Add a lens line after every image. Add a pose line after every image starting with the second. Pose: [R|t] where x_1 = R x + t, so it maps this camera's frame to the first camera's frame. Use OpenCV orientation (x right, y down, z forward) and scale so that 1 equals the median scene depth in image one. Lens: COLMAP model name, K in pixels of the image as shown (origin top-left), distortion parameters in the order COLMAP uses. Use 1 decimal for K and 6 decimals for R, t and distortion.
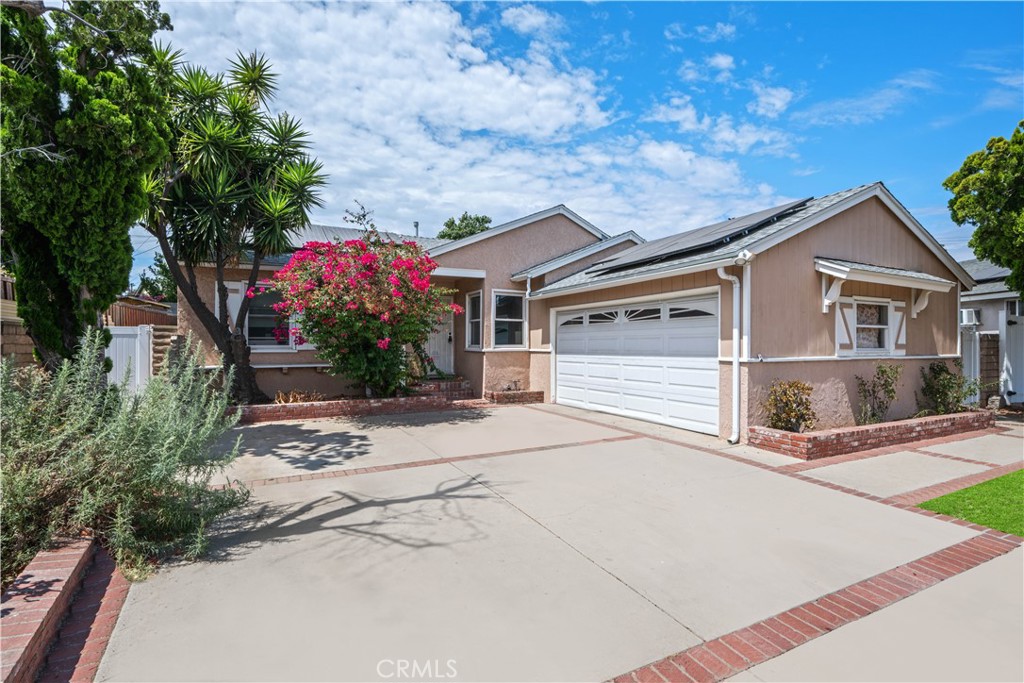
lens RADIAL K [[484.4, 0, 517.4], [0, 484.4, 339.4], [0, 0, 1]] dist [0.001030, 0.000290]
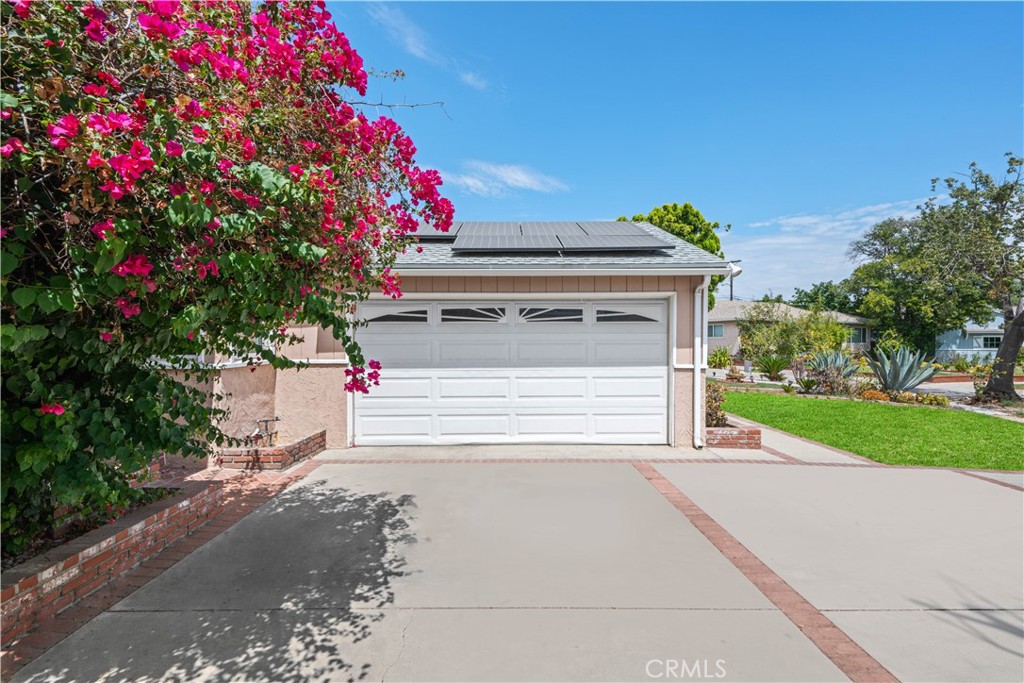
lens RADIAL K [[445.1, 0, 512.4], [0, 445.1, 344.5], [0, 0, 1]] dist [0.002557, 0.000103]
pose [[0.442651, 0.003089, 0.896689, -0.336283], [-0.010346, 0.999945, 0.001662, -0.001534], [-0.896634, -0.010013, 0.442658, 0.549984]]
